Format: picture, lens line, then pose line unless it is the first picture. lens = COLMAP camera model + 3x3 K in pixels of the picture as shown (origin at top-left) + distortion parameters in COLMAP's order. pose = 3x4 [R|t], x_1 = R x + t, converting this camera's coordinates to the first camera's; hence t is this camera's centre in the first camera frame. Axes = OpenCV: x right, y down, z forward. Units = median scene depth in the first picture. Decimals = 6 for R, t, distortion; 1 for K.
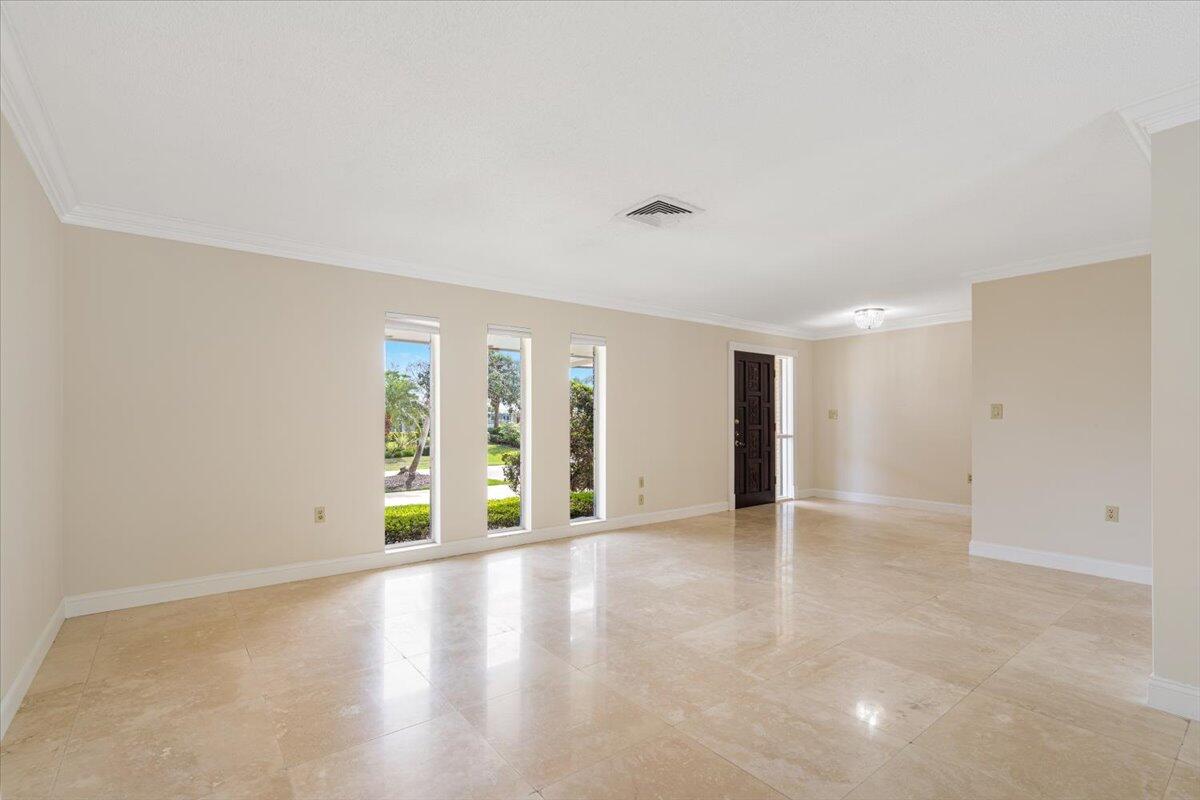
lens RADIAL K [[551.8, 0, 595.2], [0, 551.8, 412.5], [0, 0, 1]] dist [-0.000842, 0.001057]
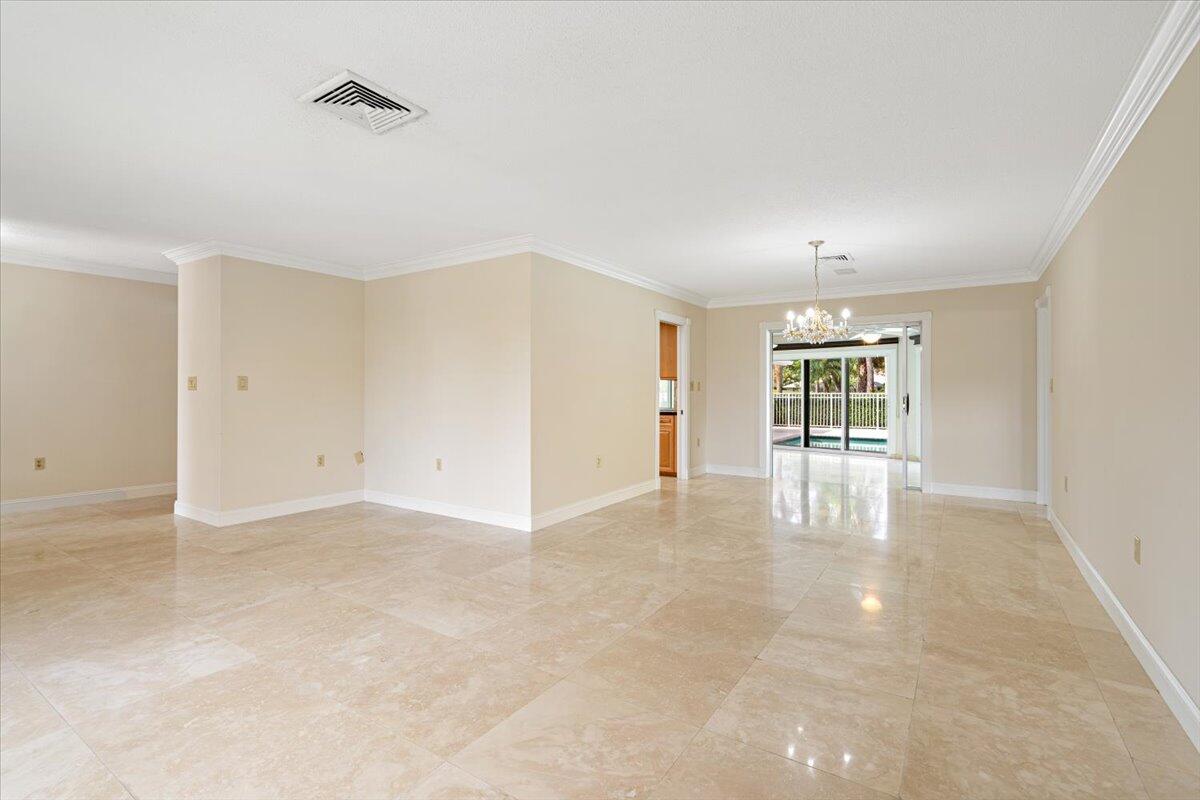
lens RADIAL K [[551.8, 0, 599.1], [0, 551.8, 390.2], [0, 0, 1]] dist [-0.000842, 0.001057]
pose [[-0.321221, 0.000521, 0.947004, -0.386745], [-0.013369, 0.999898, -0.005084, 0.006295], [-0.946910, -0.014293, -0.321182, 0.545720]]
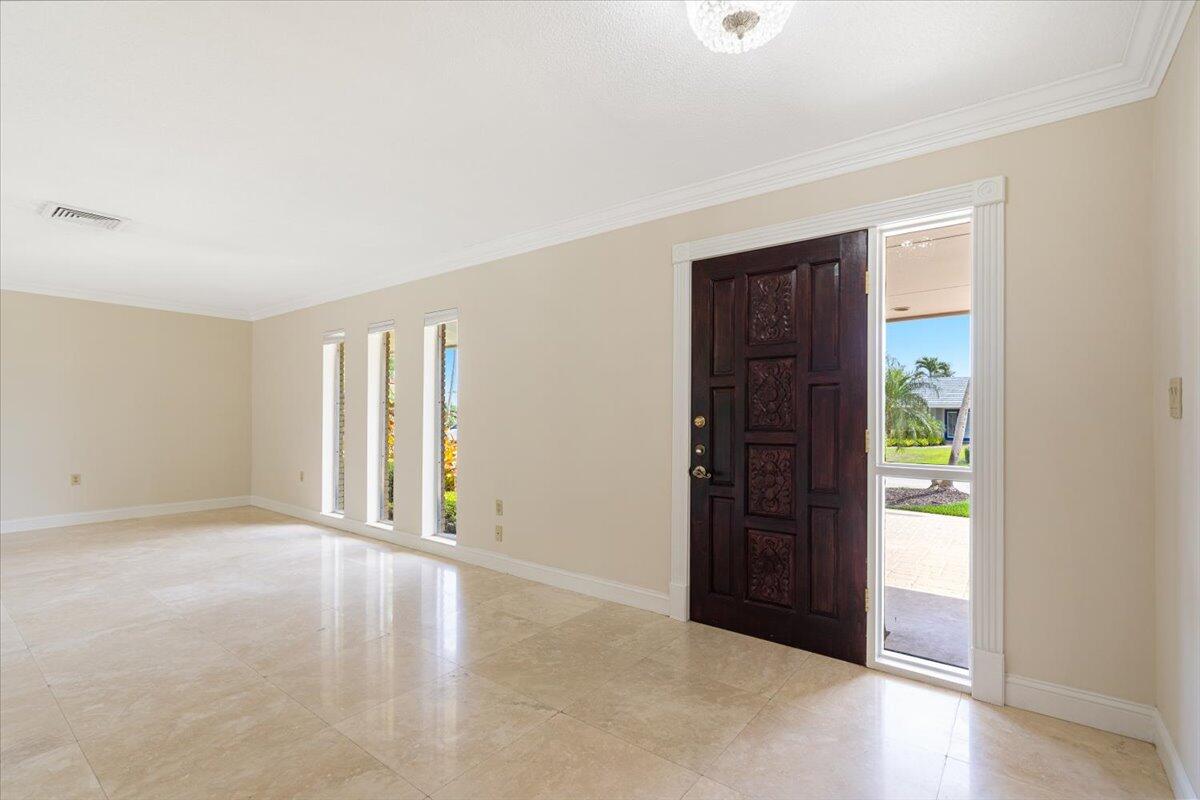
lens RADIAL K [[551.8, 0, 593.9], [0, 551.8, 413.6], [0, 0, 1]] dist [-0.000842, 0.001057]
pose [[0.238021, 0.002831, -0.971256, 0.796084], [0.003863, 0.999985, 0.003861, 0.009367], [0.971252, -0.004671, 0.238006, 0.987306]]
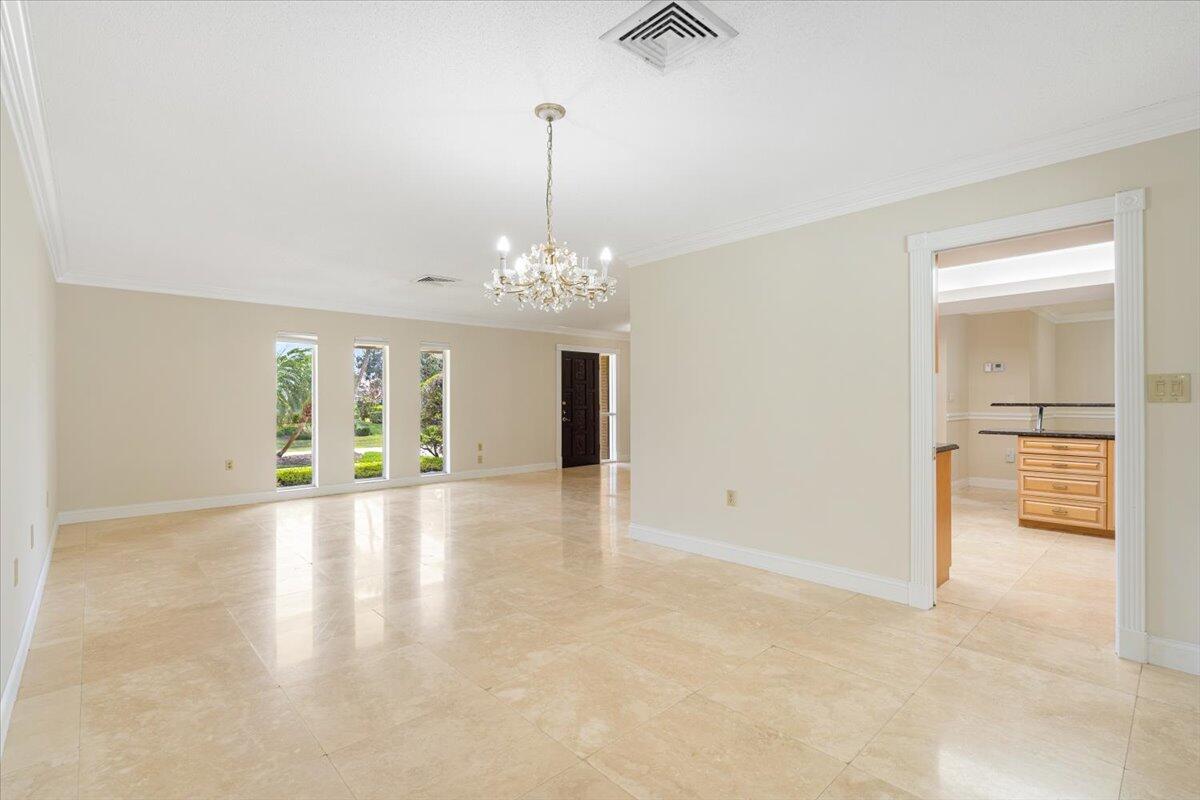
lens RADIAL K [[551.8, 0, 596.6], [0, 551.8, 400.9], [0, 0, 1]] dist [-0.000842, 0.001057]
pose [[0.996926, -0.002988, 0.078290, 0.278497], [0.002051, 0.999925, 0.012045, -0.006696], [-0.078320, -0.011848, 0.996858, -0.424926]]
